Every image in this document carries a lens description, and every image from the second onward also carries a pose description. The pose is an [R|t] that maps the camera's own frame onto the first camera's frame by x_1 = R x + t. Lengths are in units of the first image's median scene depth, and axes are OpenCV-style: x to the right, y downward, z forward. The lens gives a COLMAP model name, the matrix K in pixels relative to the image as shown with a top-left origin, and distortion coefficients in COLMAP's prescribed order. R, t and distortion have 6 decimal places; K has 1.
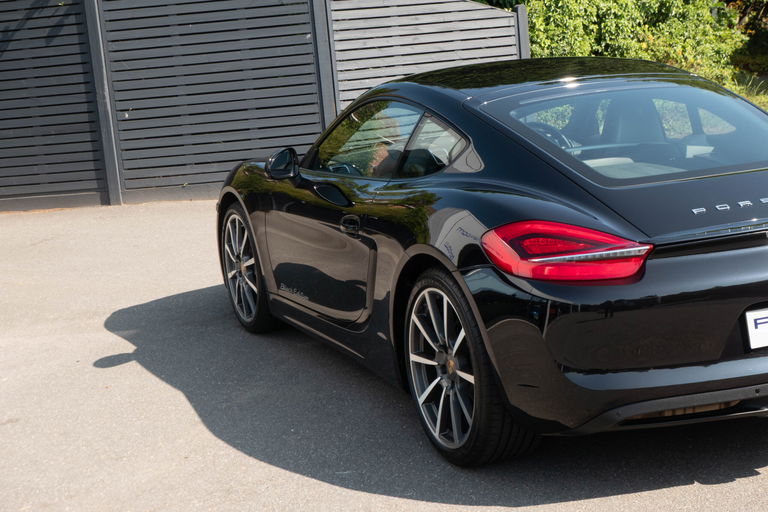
lens RADIAL K [[1401.0, 0, 425.7], [0, 1401.0, 257.4], [0, 0, 1]] dist [-0.008356, -0.180125]
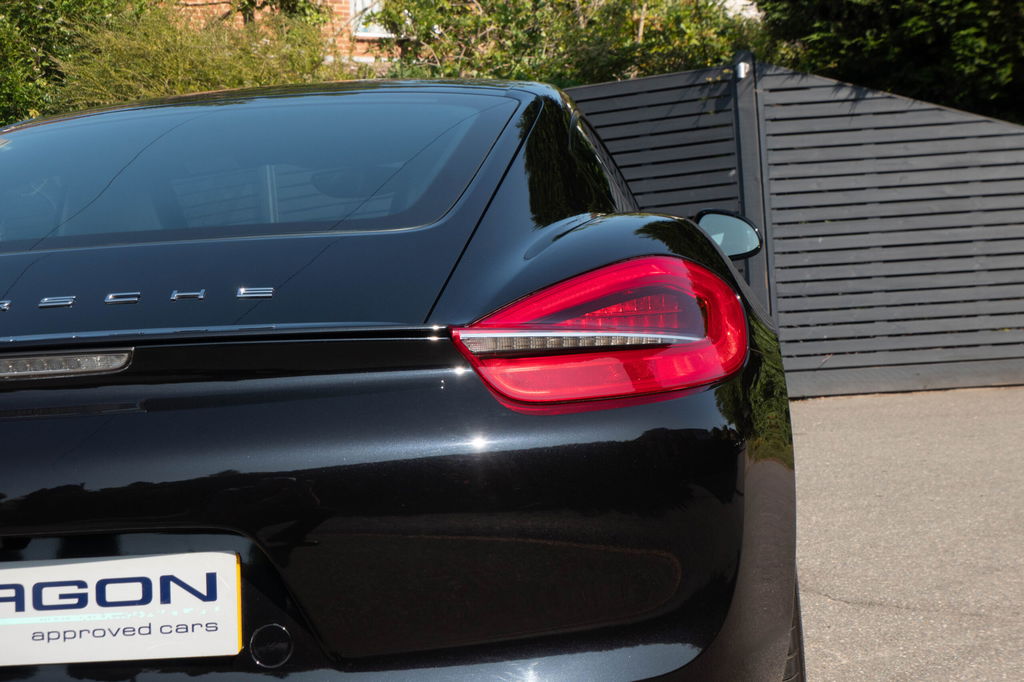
lens RADIAL K [[1670.9, 0, 512.0], [0, 1670.9, 341.0], [0, 0, 1]] dist [0.024241, -0.406287]
pose [[0.879601, 0.036071, -0.474343, 0.191123], [-0.086974, 0.992508, -0.085806, 0.002590], [0.467694, 0.116731, 0.876149, 0.220835]]
